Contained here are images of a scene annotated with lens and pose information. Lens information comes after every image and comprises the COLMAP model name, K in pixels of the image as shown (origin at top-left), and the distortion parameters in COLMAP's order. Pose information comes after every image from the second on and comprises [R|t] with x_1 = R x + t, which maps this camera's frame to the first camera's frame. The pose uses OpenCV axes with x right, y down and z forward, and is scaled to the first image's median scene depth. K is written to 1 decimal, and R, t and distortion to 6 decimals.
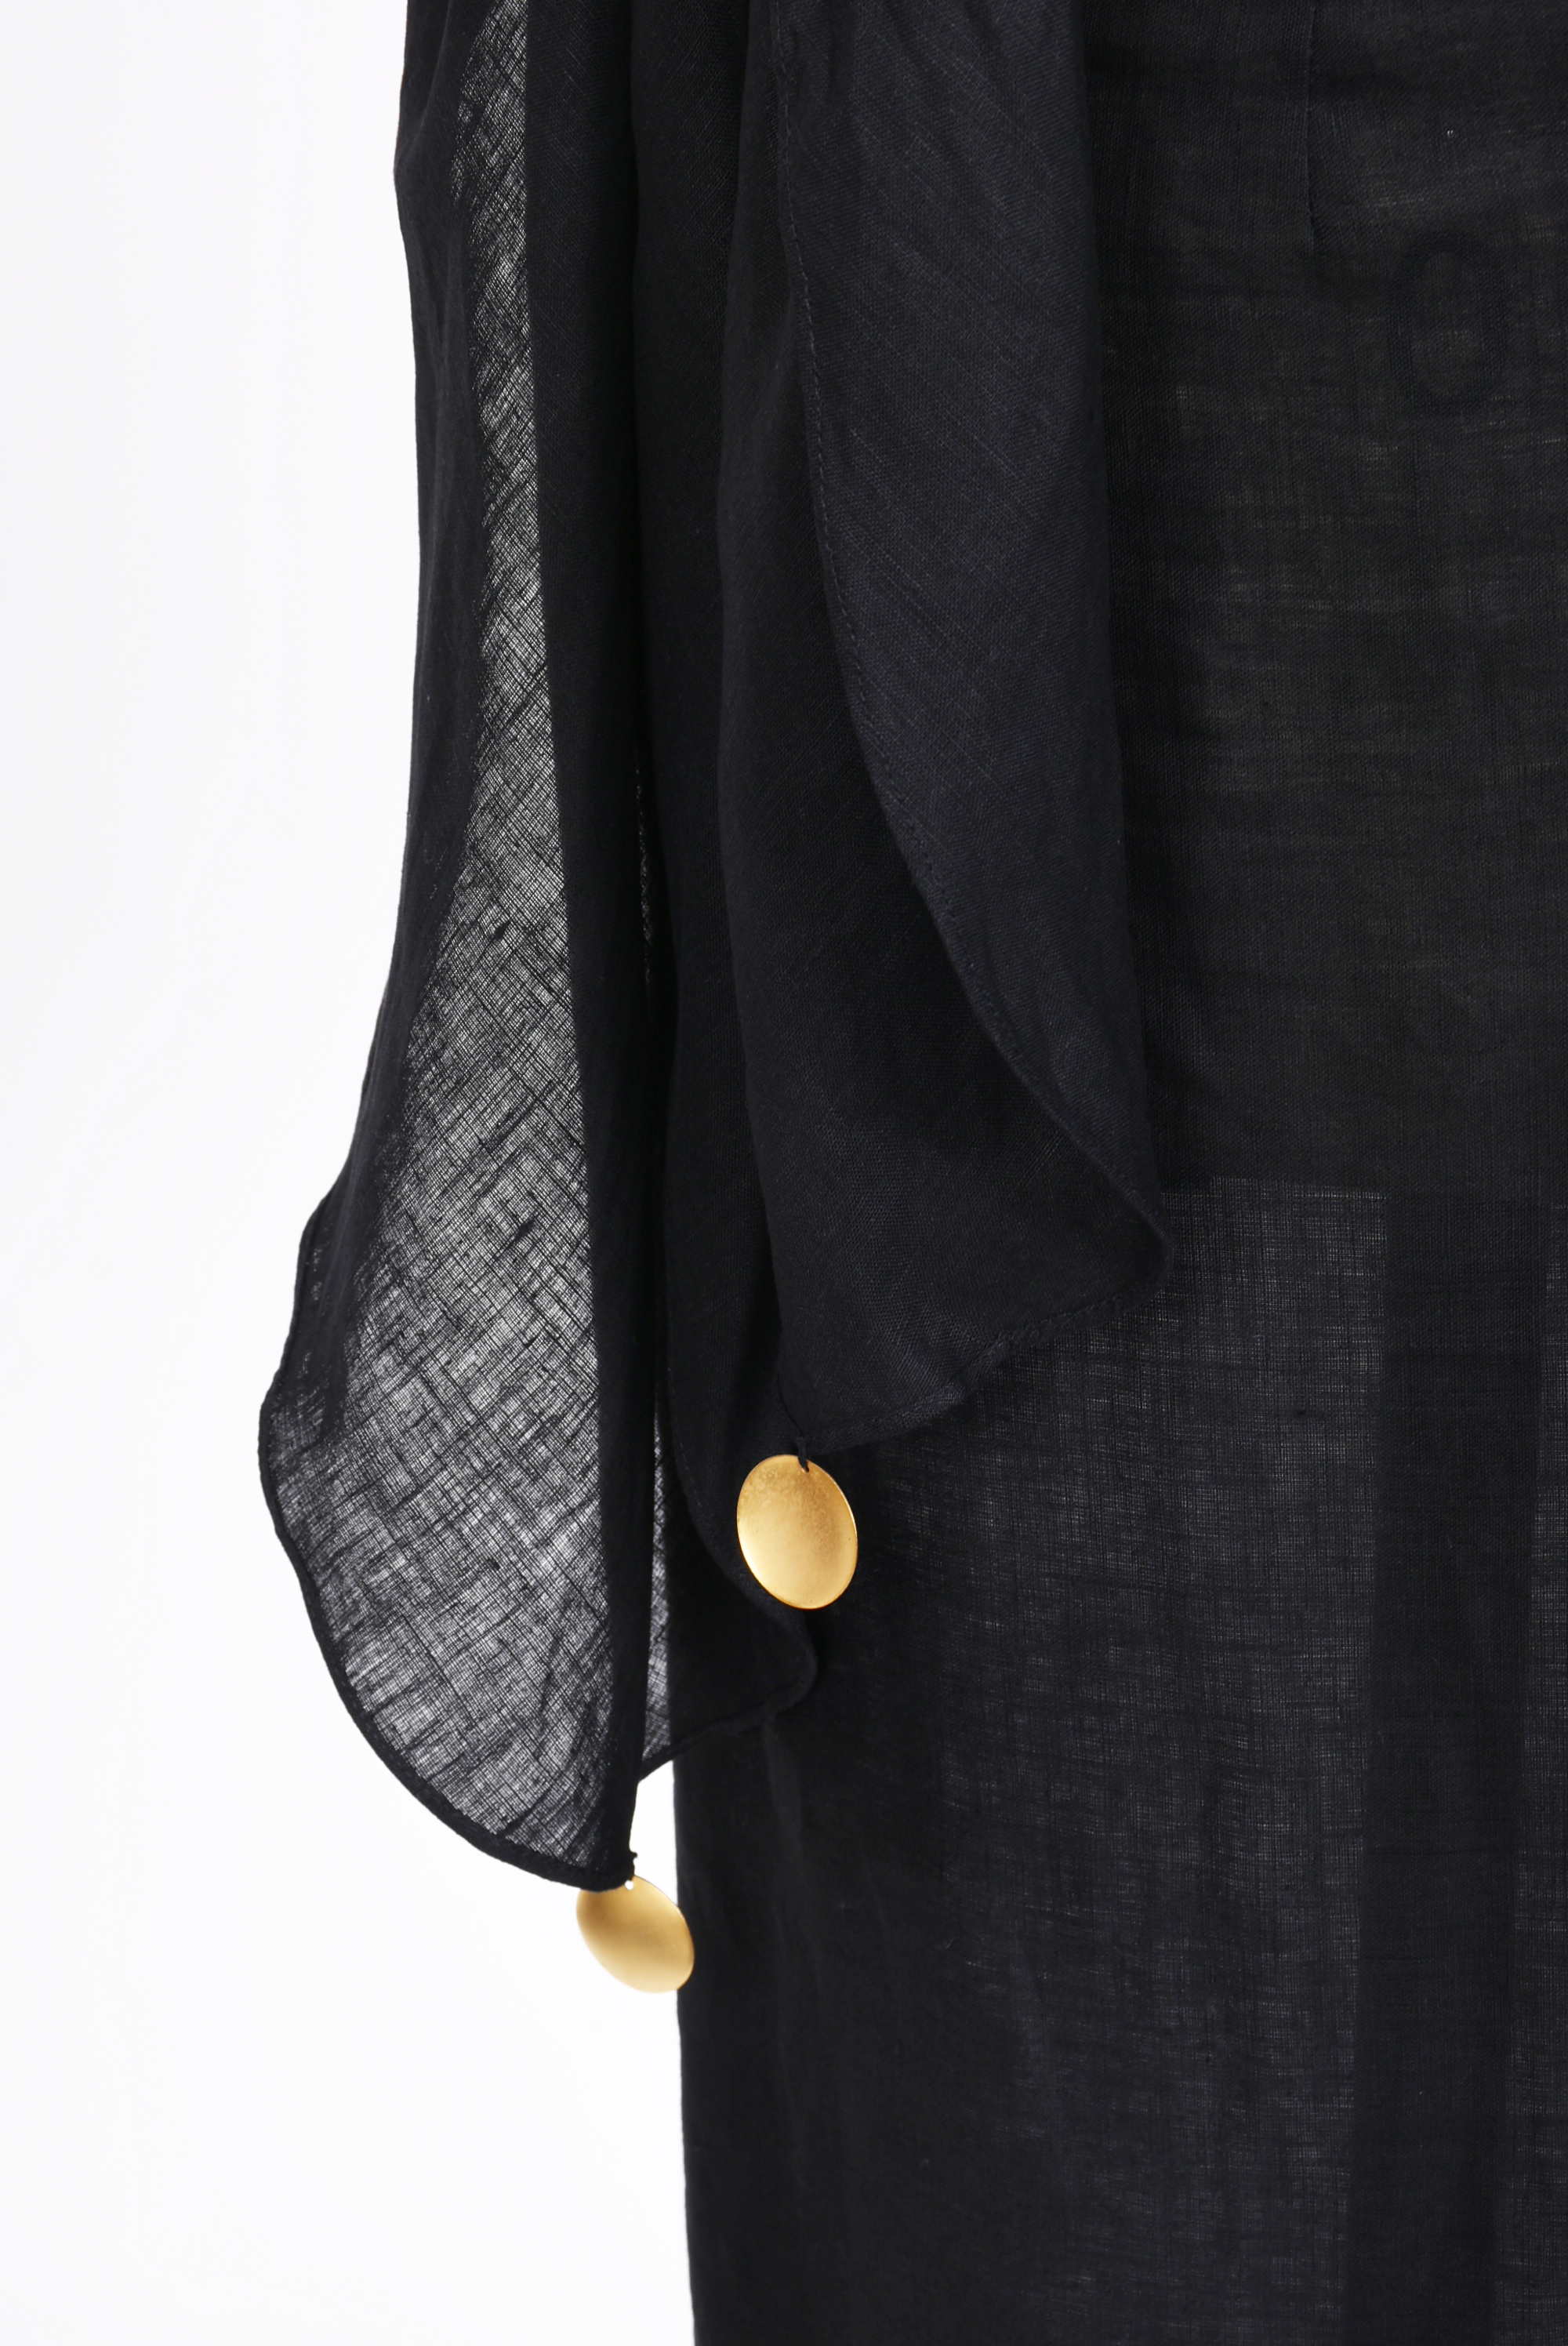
lens RADIAL K [[5396.6, 0, 784.0], [0, 5396.6, 1173.0], [0, 0, 1]] dist [-0.025369, 0.415171]
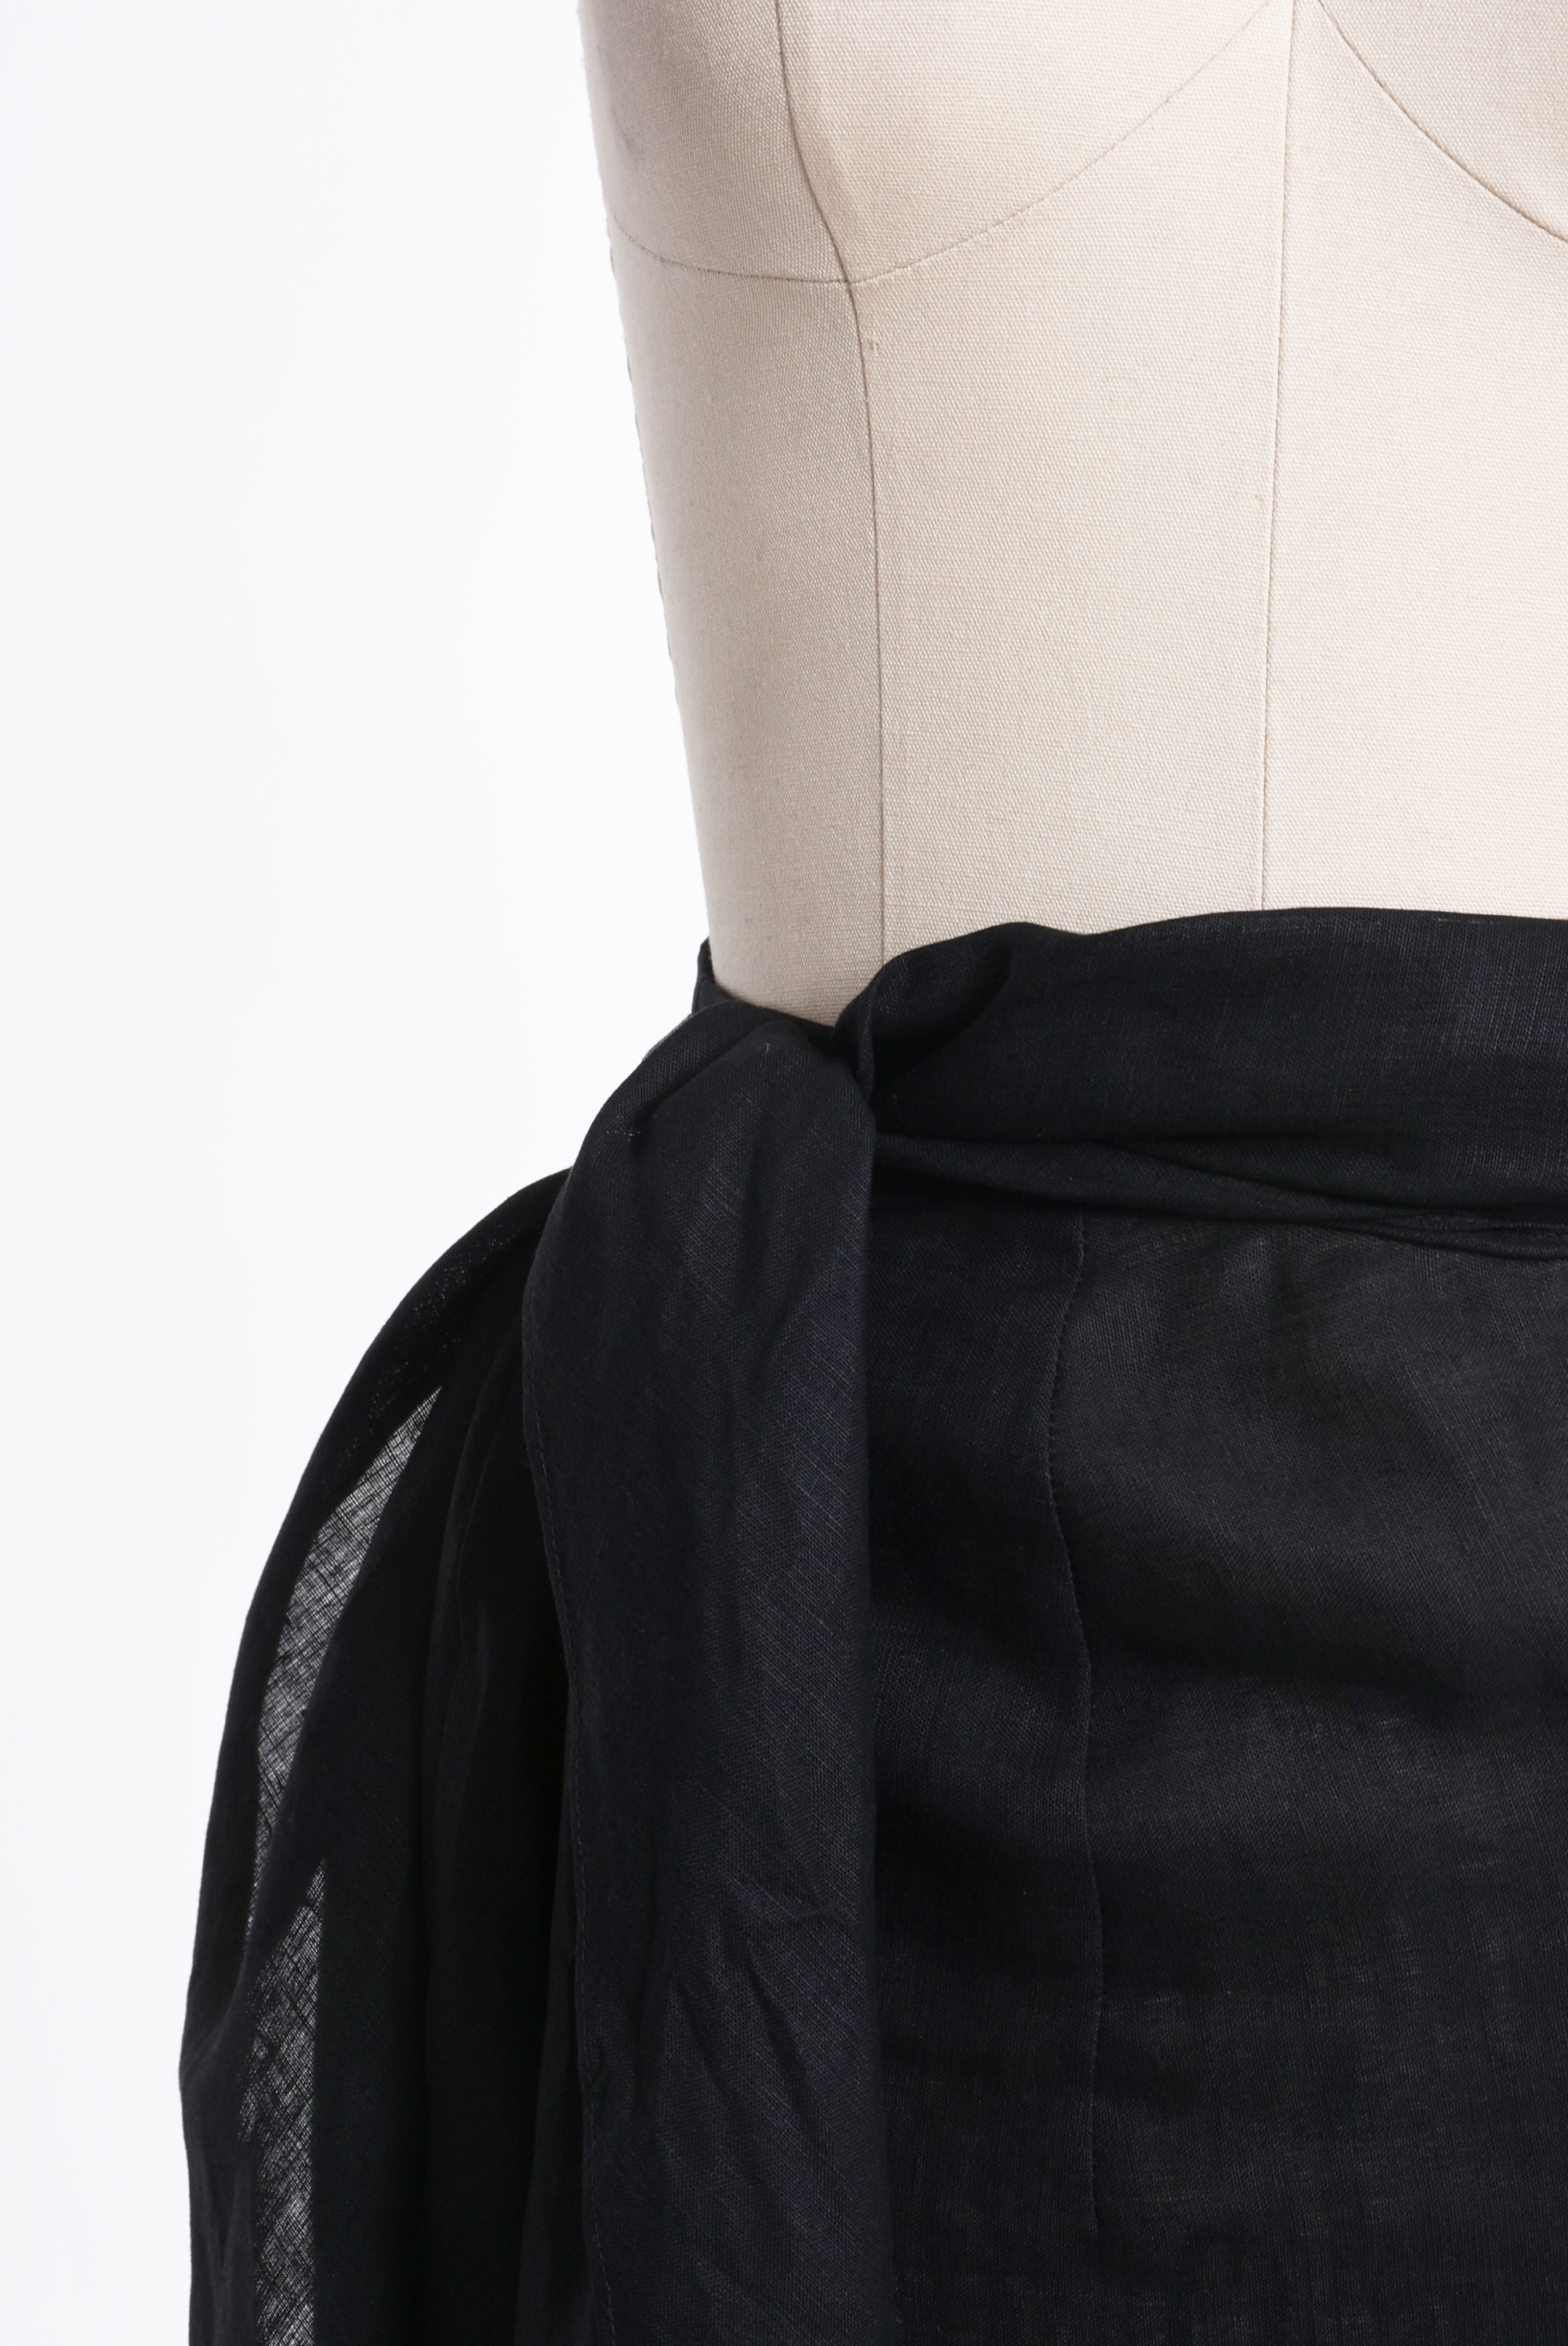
lens RADIAL K [[5396.6, 0, 784.0], [0, 5396.6, 1173.0], [0, 0, 1]] dist [-0.025369, 0.415171]
pose [[0.996948, 0.021863, 0.074950, -0.040667], [-0.006548, 0.980024, -0.198773, -0.157604], [-0.077799, 0.197675, 0.977176, -0.036596]]
